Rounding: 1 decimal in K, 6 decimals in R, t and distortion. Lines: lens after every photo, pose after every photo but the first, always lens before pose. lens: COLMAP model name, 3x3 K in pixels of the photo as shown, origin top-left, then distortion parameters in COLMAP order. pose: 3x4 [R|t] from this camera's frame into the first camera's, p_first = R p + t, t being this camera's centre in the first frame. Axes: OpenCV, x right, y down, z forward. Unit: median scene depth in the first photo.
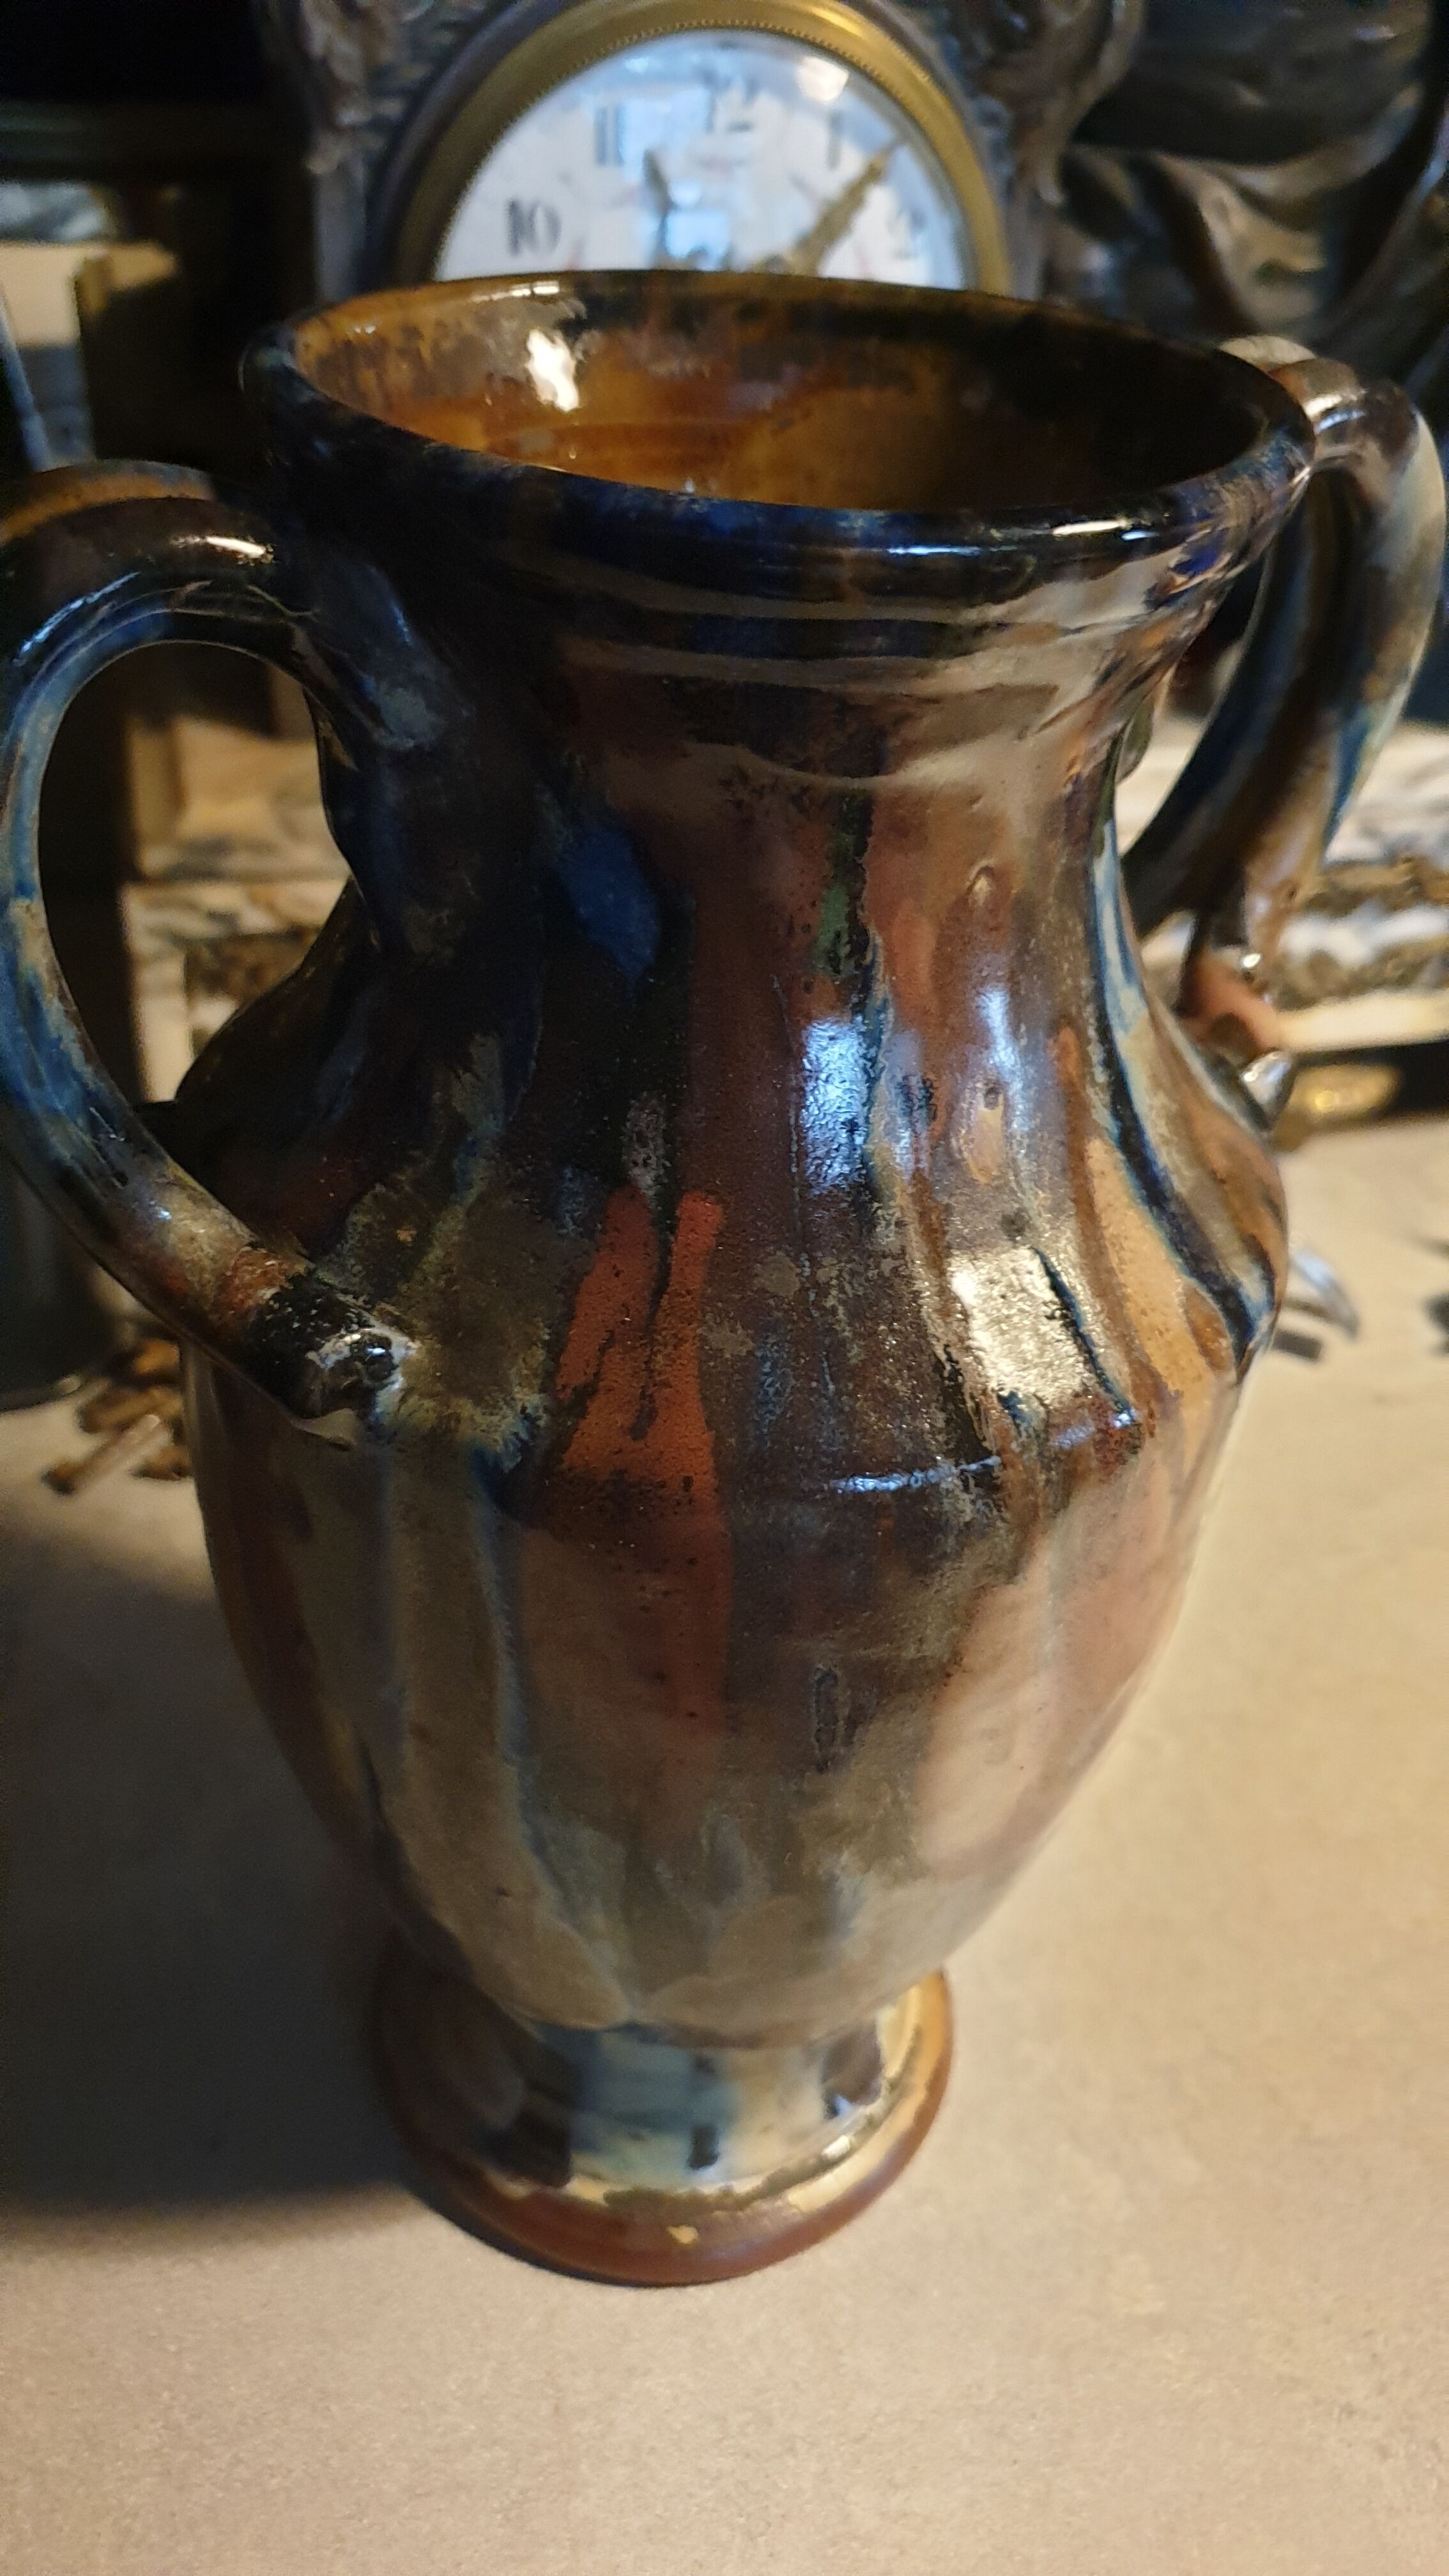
lens RADIAL K [[2022.9, 0, 724.9], [0, 2022.9, 1283.6], [0, 0, 1]] dist [0.046222, -0.005298]
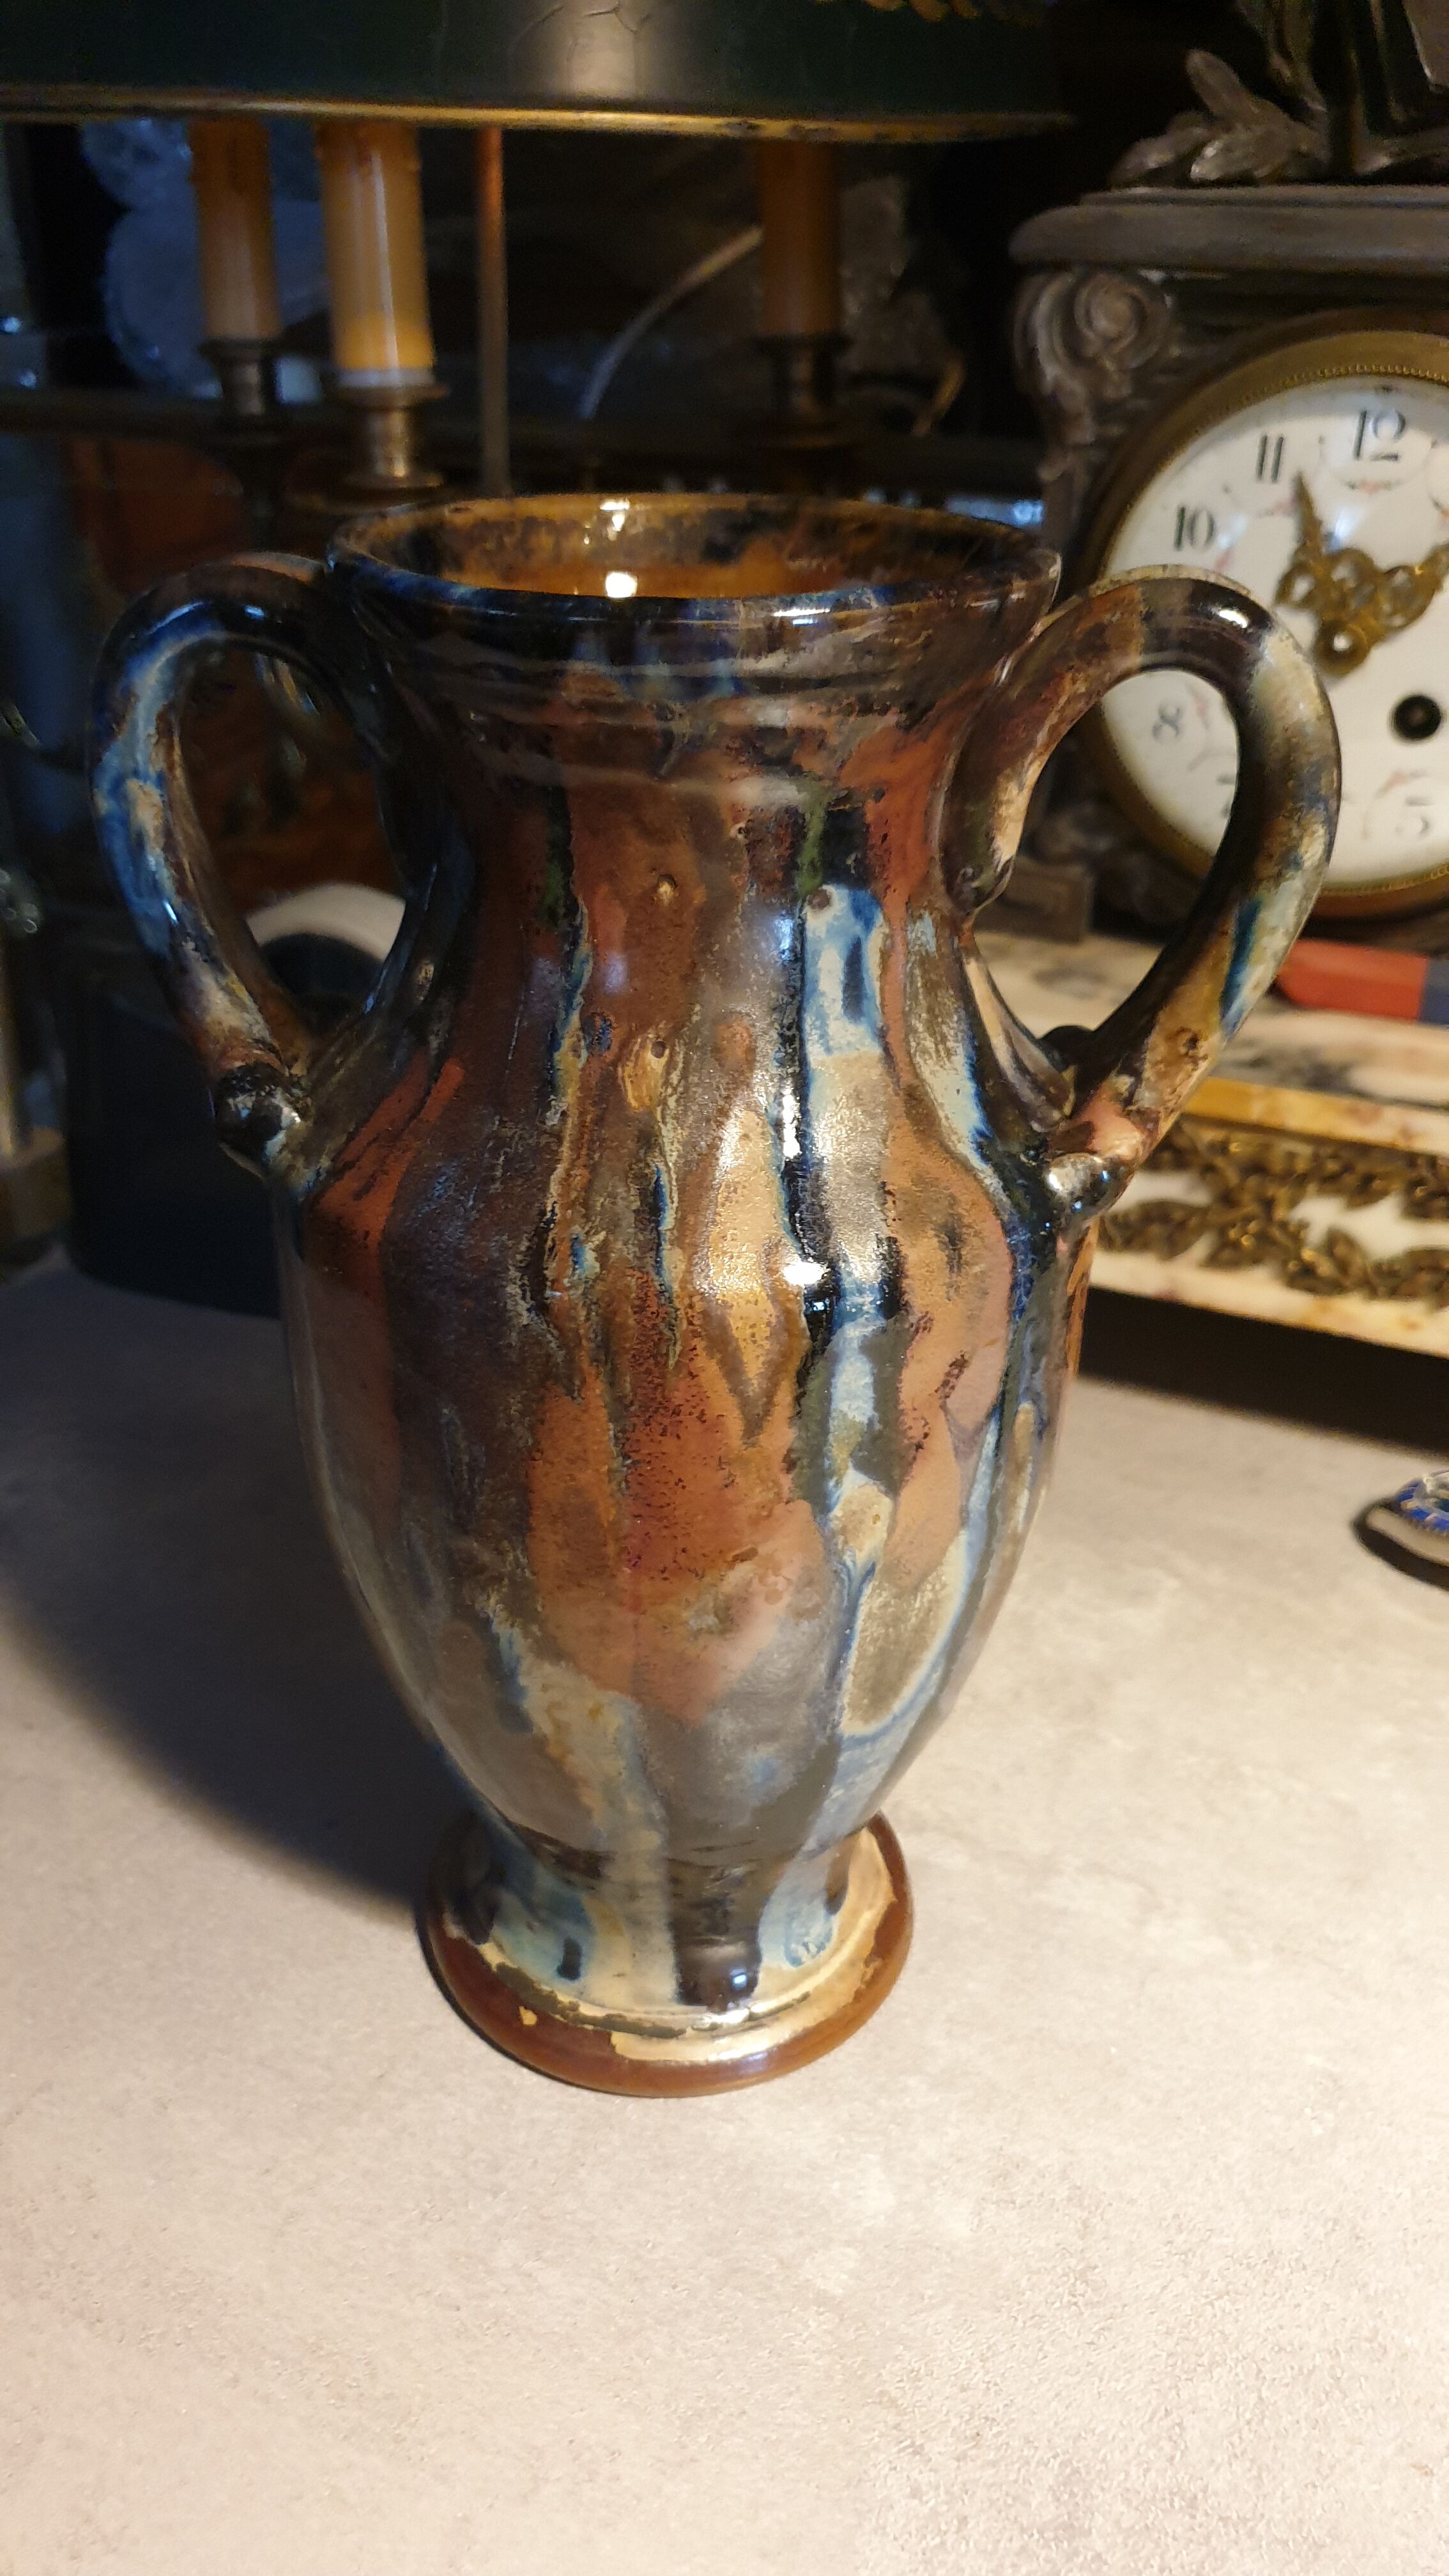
lens RADIAL K [[2022.9, 0, 724.5], [0, 2022.9, 1292.8], [0, 0, 1]] dist [0.046222, -0.005298]
pose [[0.790152, 0.264629, -0.552840, 0.891232], [-0.342722, 0.938560, -0.040577, 0.095546], [0.508136, 0.221533, 0.832299, -0.071505]]
